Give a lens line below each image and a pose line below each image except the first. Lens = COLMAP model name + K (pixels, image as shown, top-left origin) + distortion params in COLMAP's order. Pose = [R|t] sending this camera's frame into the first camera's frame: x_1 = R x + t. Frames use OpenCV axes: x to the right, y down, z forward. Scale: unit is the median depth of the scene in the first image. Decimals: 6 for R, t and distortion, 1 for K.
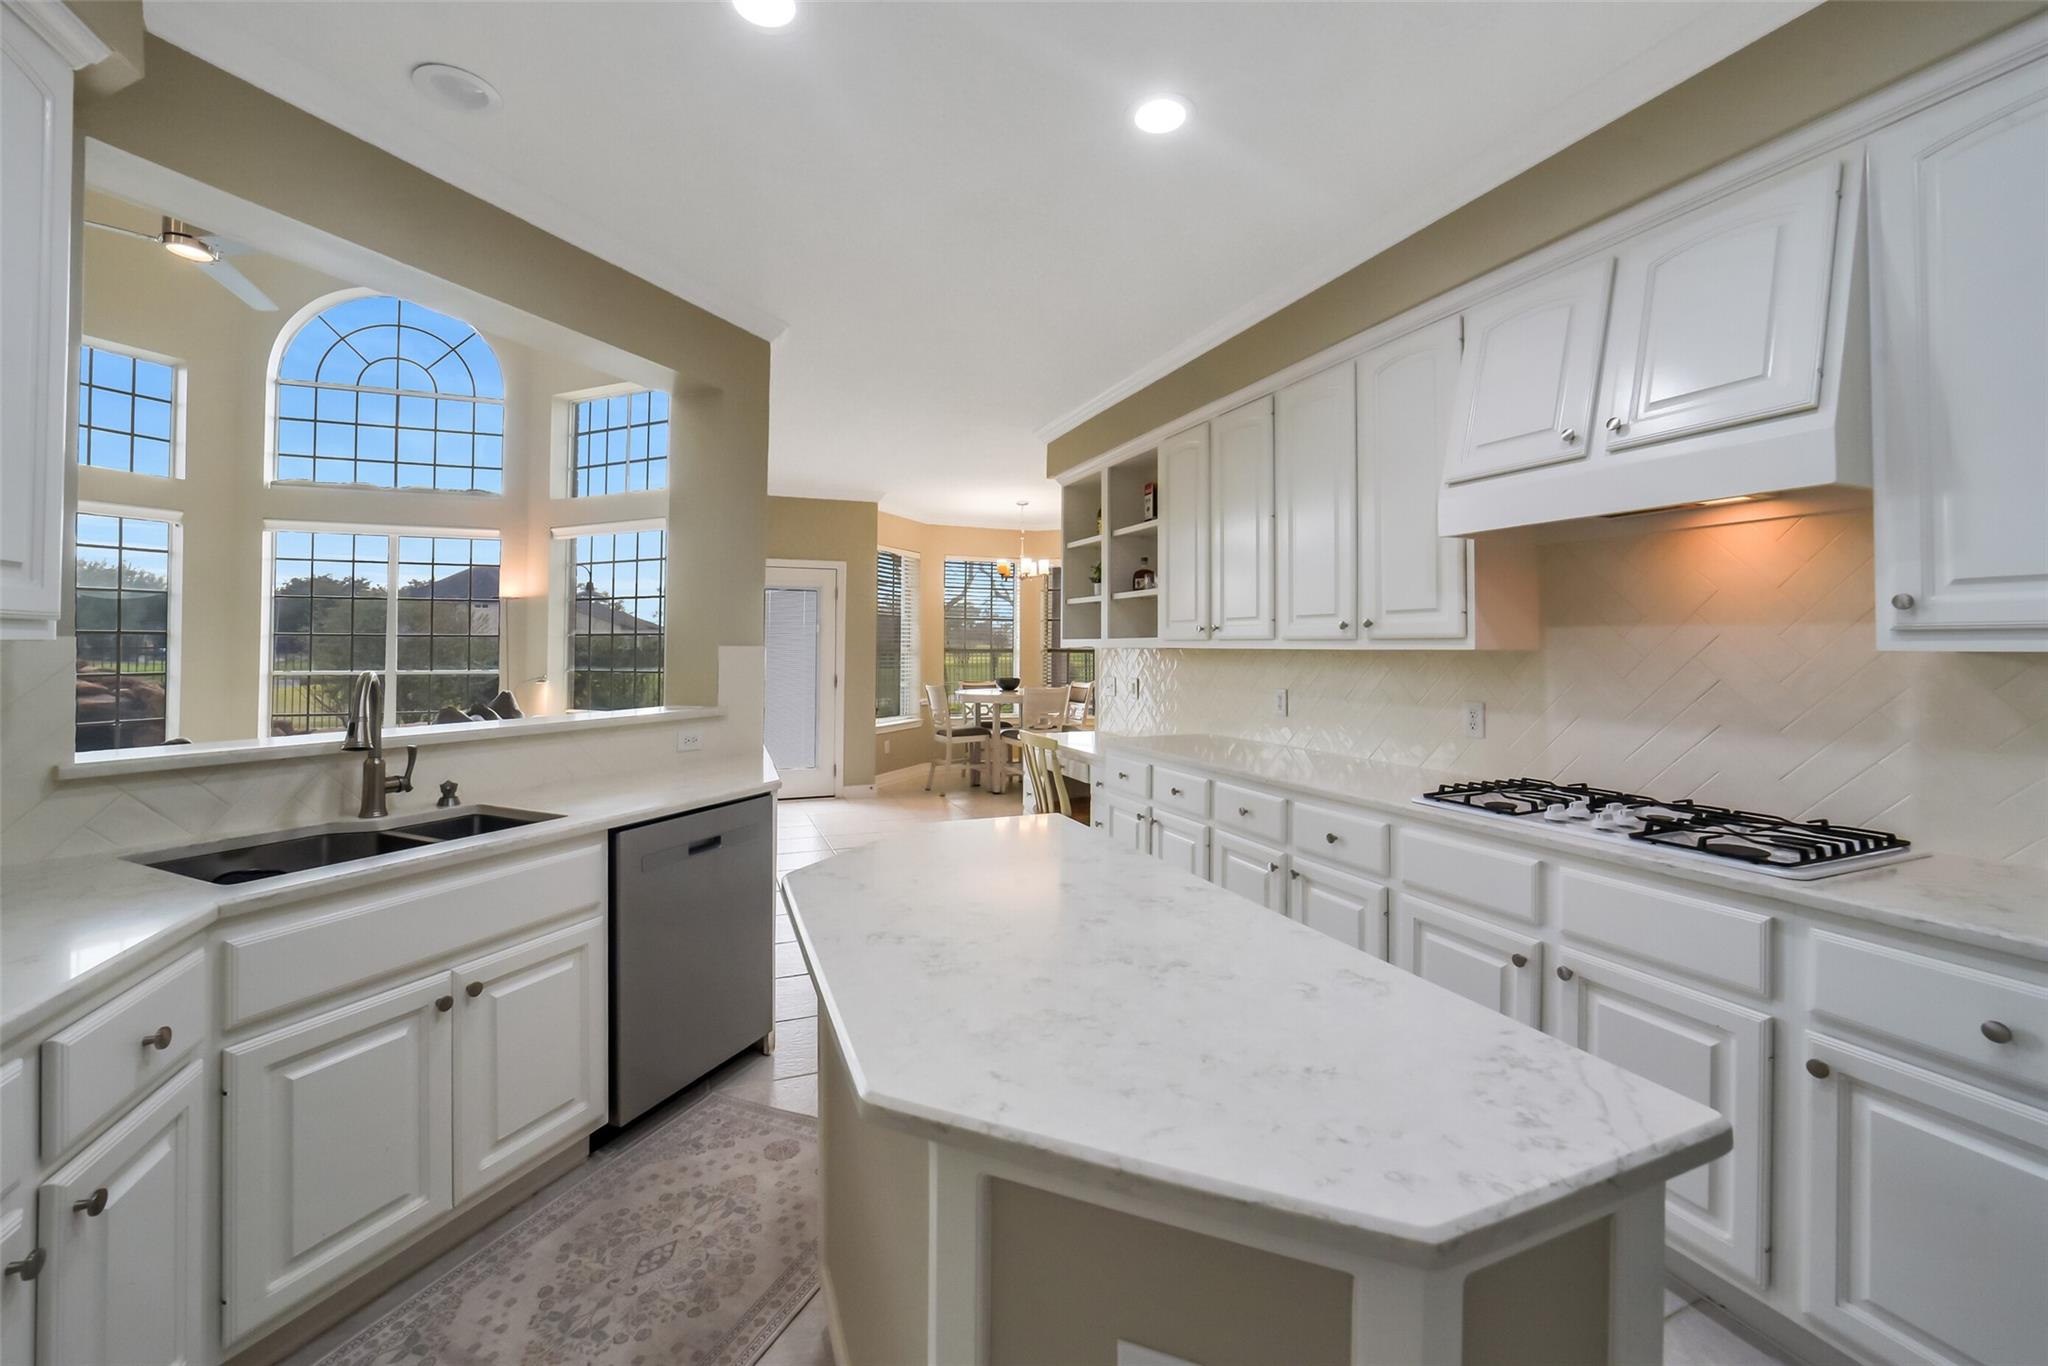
lens RADIAL K [[816.3, 0, 1029.0], [0, 816.3, 648.7], [0, 0, 1]] dist [-0.035571, 0.008360]
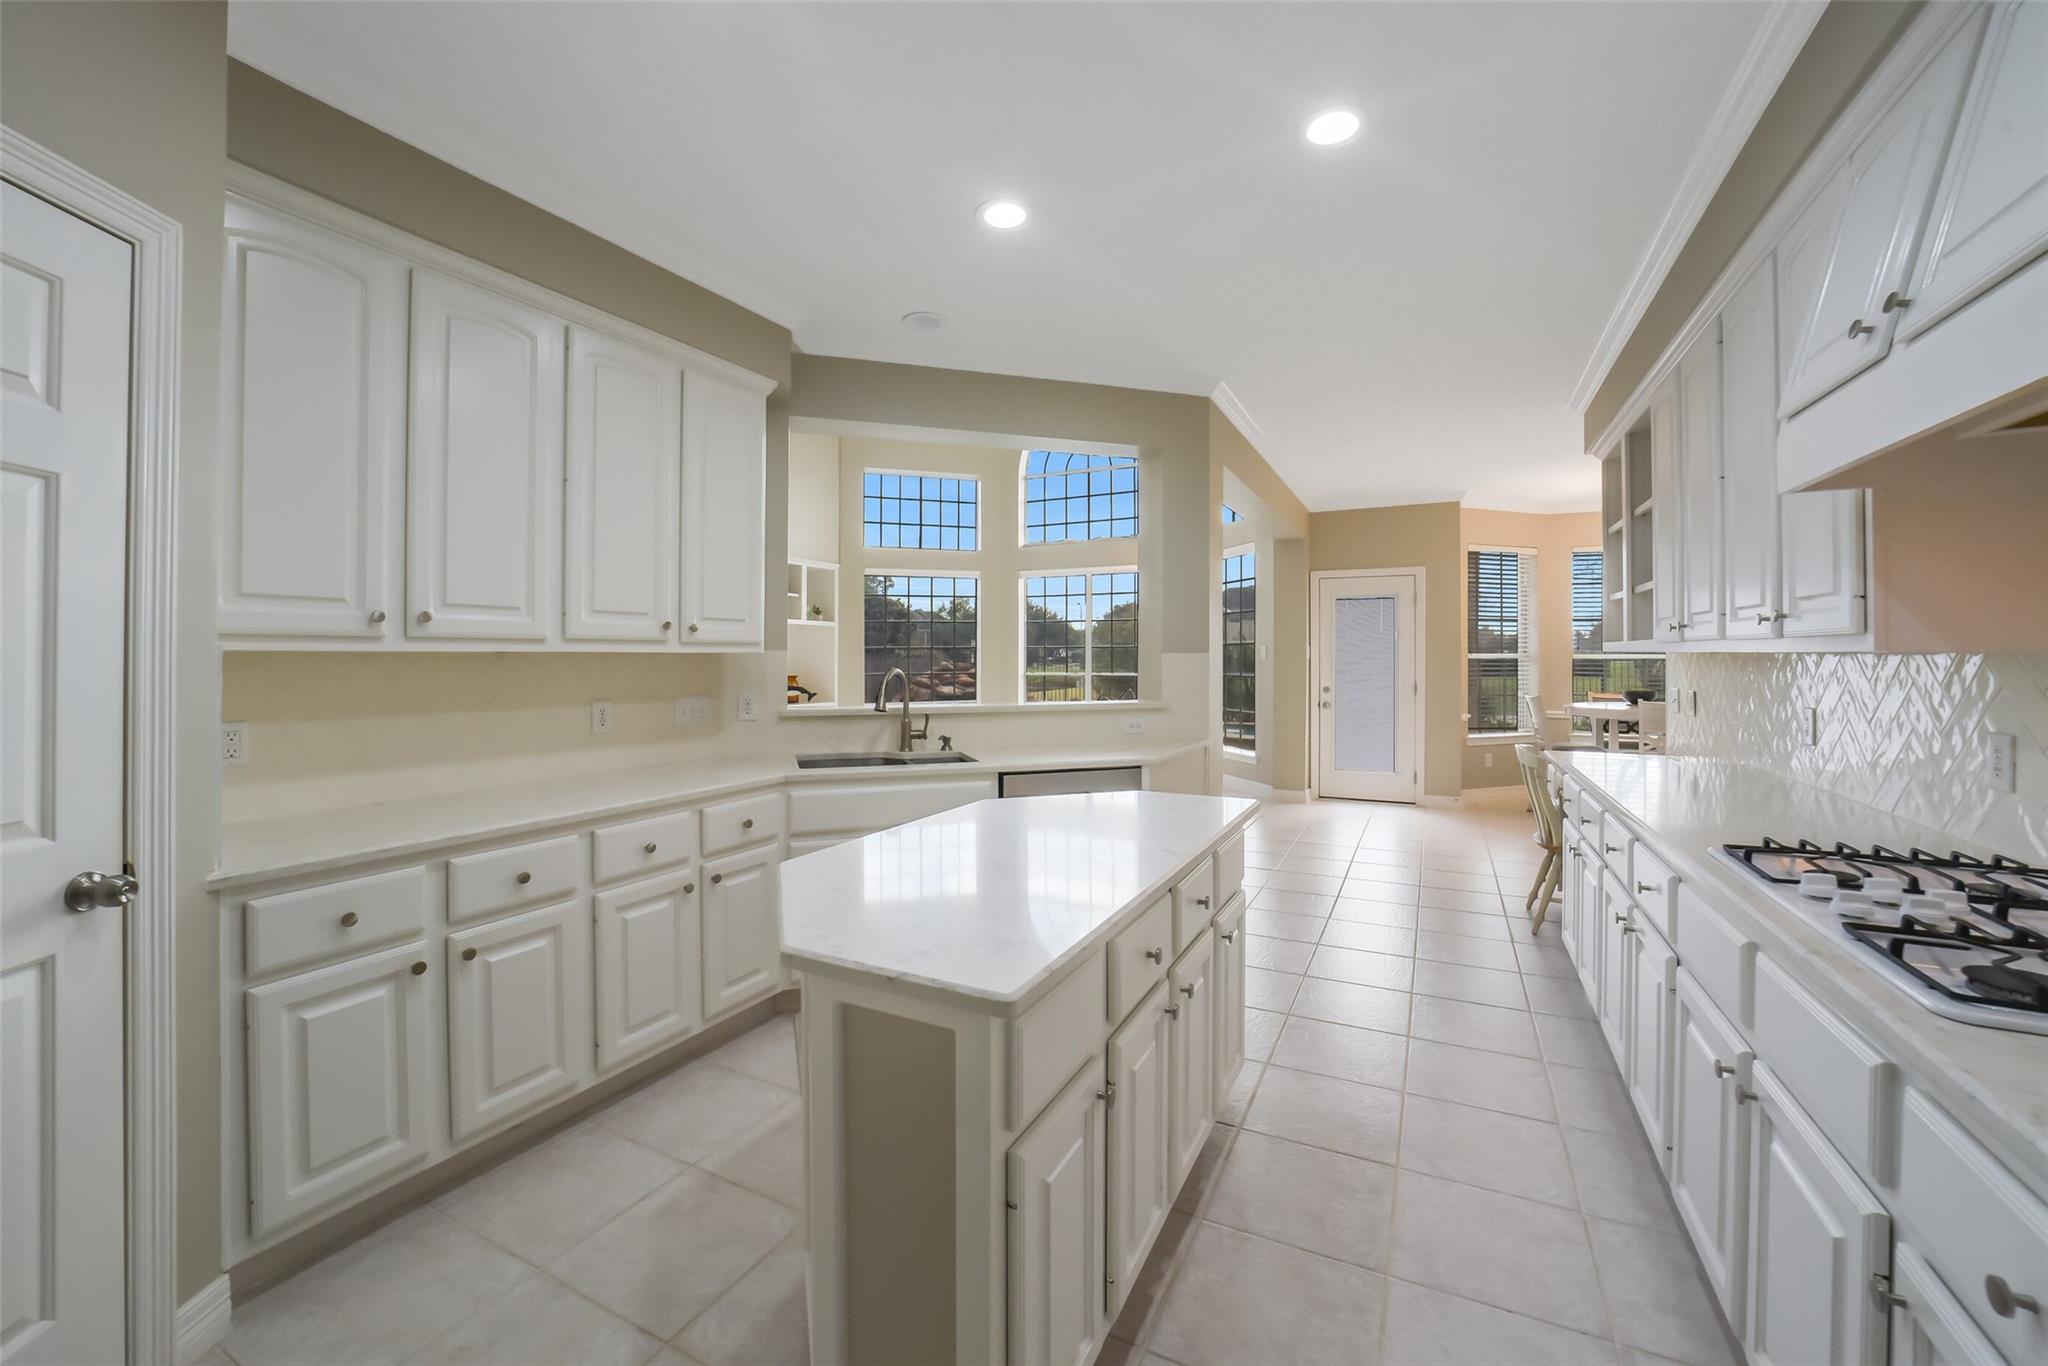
lens RADIAL K [[800.2, 0, 1033.3], [0, 800.2, 681.0], [0, 0, 1]] dist [-0.030992, 0.000385]
pose [[0.659564, 0.019875, -0.751386, 0.402242], [0.003584, 0.999556, 0.029586, 0.002118], [0.751640, -0.022207, 0.659200, 0.029297]]
